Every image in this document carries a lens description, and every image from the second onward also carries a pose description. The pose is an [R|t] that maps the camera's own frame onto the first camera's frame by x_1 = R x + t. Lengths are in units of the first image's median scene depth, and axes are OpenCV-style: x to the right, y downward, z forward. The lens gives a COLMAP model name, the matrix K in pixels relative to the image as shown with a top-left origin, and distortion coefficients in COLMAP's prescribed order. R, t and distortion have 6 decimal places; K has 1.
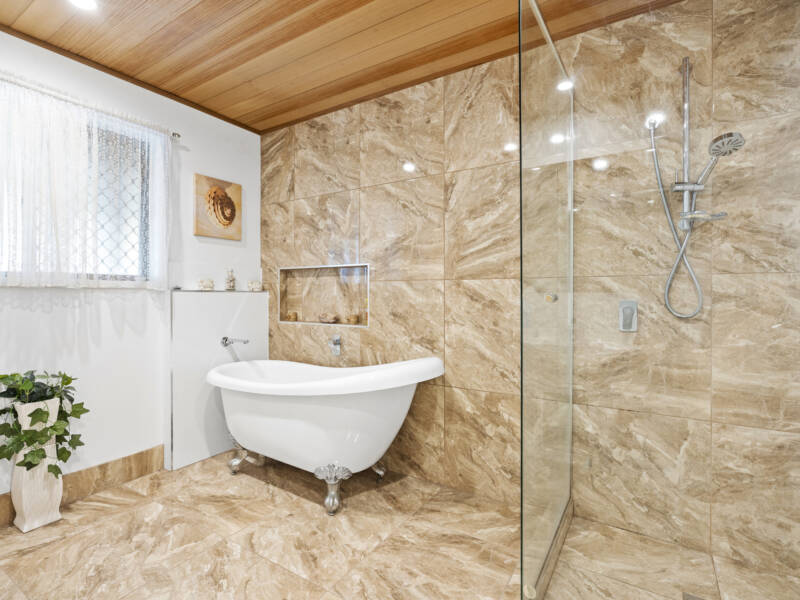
lens RADIAL K [[407.6, 0, 396.4], [0, 407.6, 294.3], [0, 0, 1]] dist [-0.001587, 0.000252]
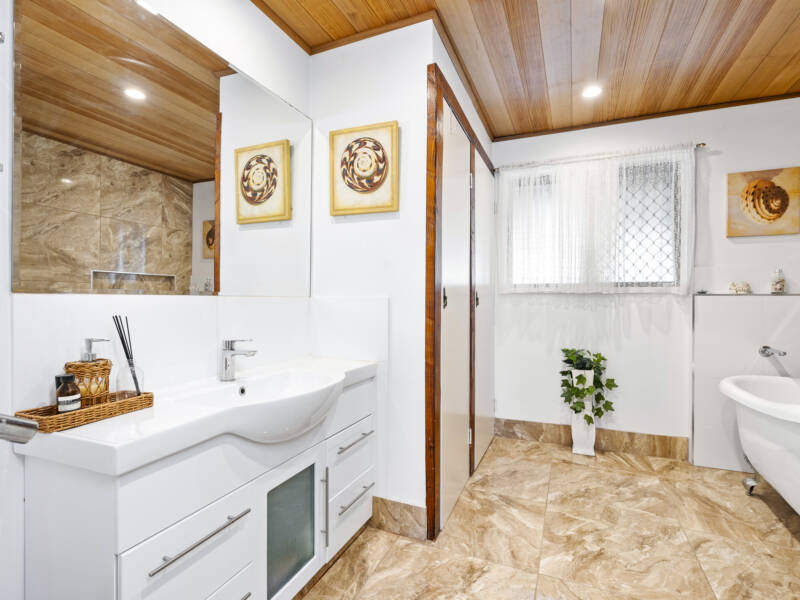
lens RADIAL K [[407.6, 0, 396.4], [0, 407.6, 294.3], [0, 0, 1]] dist [-0.001587, 0.000252]
pose [[0.159245, -0.010537, -0.987183, 0.422631], [-0.001725, 0.999939, -0.010951, 0.003766], [0.987238, 0.003447, 0.159217, 0.079849]]
